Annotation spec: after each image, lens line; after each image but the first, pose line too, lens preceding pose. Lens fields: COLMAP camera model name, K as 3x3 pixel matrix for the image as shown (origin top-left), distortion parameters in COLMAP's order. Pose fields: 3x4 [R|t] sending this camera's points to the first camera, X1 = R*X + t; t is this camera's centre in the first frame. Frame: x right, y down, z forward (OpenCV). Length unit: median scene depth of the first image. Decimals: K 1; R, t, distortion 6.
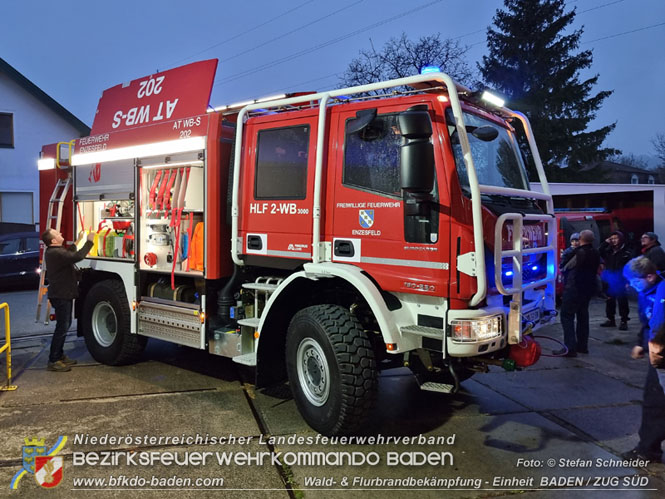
lens RADIAL K [[513.7, 0, 298.8], [0, 513.7, 228.9], [0, 0, 1]] dist [0.082570, -0.002938]
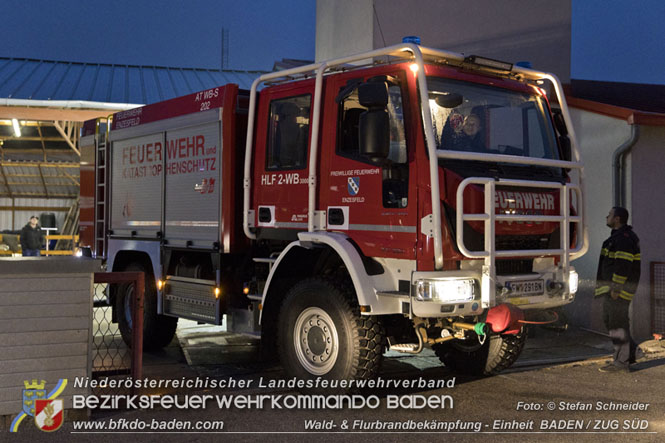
lens RADIAL K [[759.6, 0, 333.4], [0, 759.6, 206.0], [0, 0, 1]] dist [0.035465, 0.031112]
pose [[0.982494, -0.004240, -0.186247, 0.327553], [-0.002145, 0.999417, -0.034067, 0.061893], [0.186283, 0.033870, 0.981912, -0.411860]]
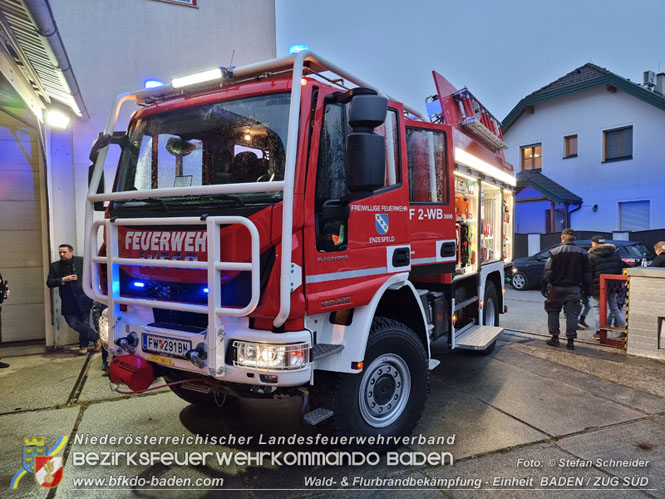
lens RADIAL K [[459.1, 0, 332.5], [0, 459.1, 249.5], [0, 0, 1]] dist [0.072039, -0.003201]
pose [[0.137313, 0.029840, -0.990078, 1.086699], [-0.005713, 0.999553, 0.029334, -0.000933], [0.990511, 0.001628, 0.137422, 1.059403]]
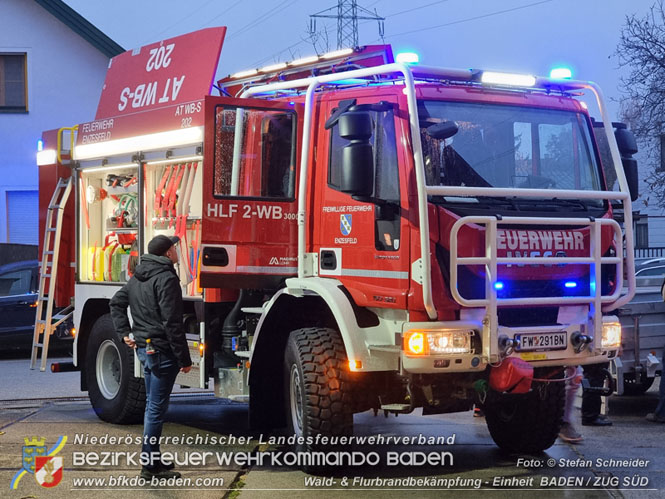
lens RADIAL K [[1326.4, 0, 332.5], [0, 1326.4, 249.5], [0, 0, 1]] dist [-0.433942, 4.865267]
pose [[0.959554, -0.007425, -0.281428, 0.655889], [0.005143, 0.999948, -0.008845, 0.037167], [0.281479, 0.007040, 0.959542, -1.024017]]
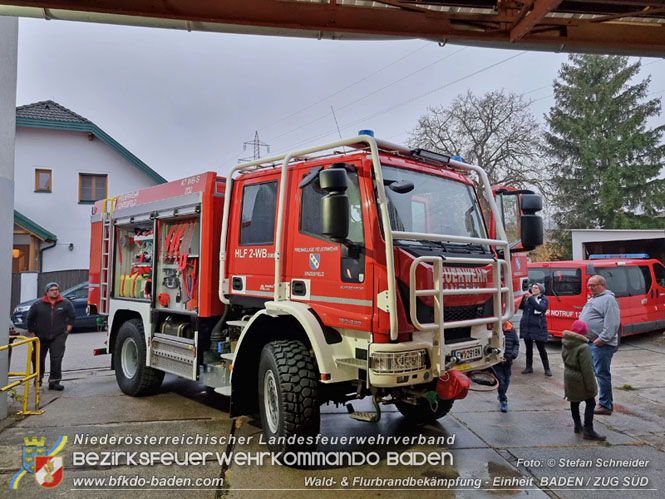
lens RADIAL K [[491.5, 0, 332.1], [0, 491.5, 231.6], [0, 0, 1]] dist [0.092565, -0.003378]
pose [[0.993238, -0.010171, -0.115646, 0.262304], [-0.000123, 0.996062, -0.088658, 0.009246], [0.116092, 0.088073, 0.989326, -0.064288]]
